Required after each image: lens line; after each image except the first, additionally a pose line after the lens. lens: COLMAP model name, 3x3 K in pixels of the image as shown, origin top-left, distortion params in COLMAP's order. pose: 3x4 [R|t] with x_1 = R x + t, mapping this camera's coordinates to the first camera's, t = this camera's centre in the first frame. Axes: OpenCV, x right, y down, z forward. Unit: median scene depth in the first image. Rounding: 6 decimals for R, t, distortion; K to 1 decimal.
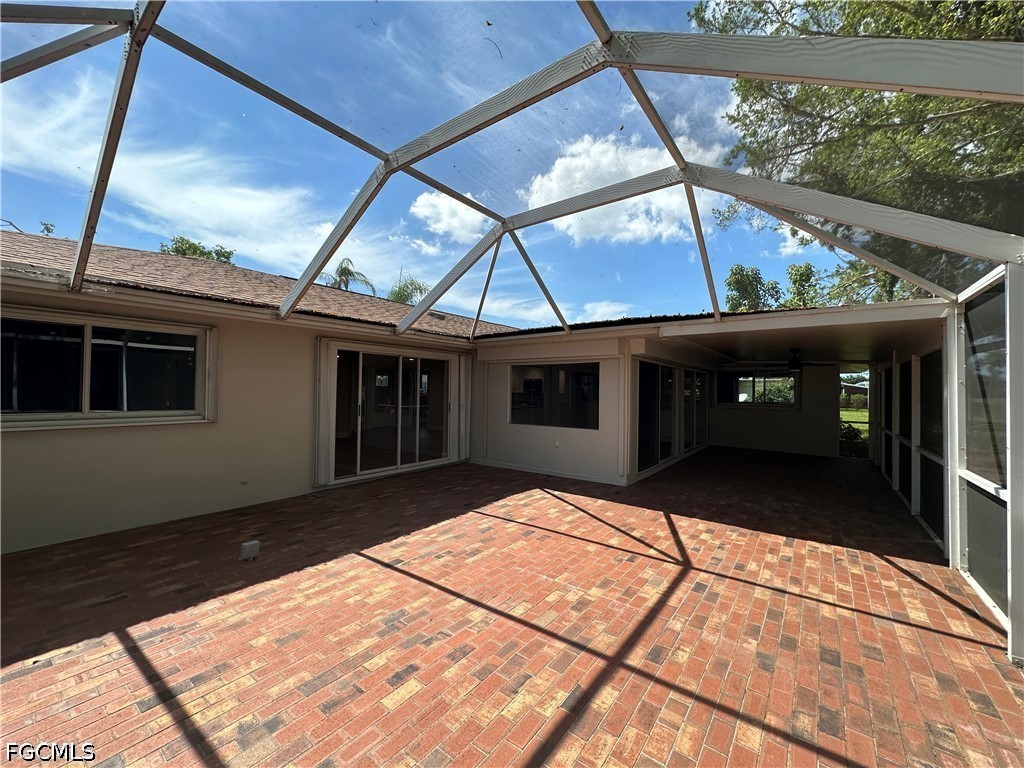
lens RADIAL K [[406.9, 0, 510.8], [0, 406.9, 384.5], [0, 0, 1]] dist [-0.005259, 0.001276]
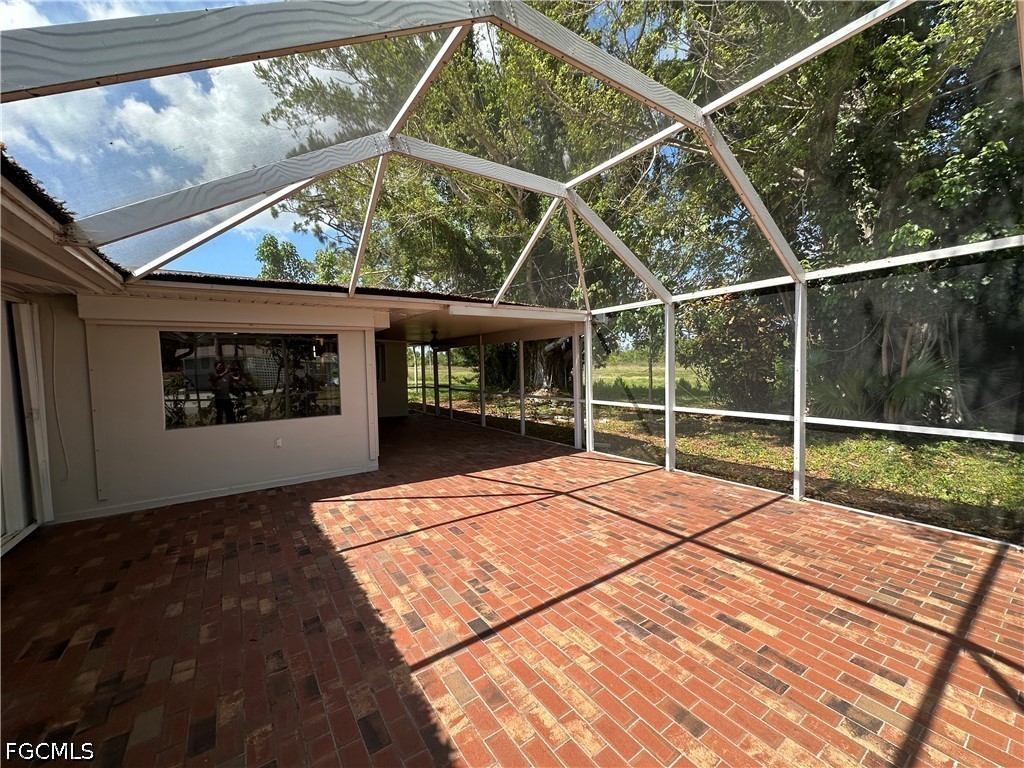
lens RADIAL K [[406.9, 0, 511.4], [0, 406.9, 384.8], [0, 0, 1]] dist [-0.005259, 0.001276]
pose [[0.318690, -0.068546, 0.945377, -0.845705], [0.013892, 0.997612, 0.067651, -0.004917], [-0.947757, -0.008426, 0.318882, 0.715070]]
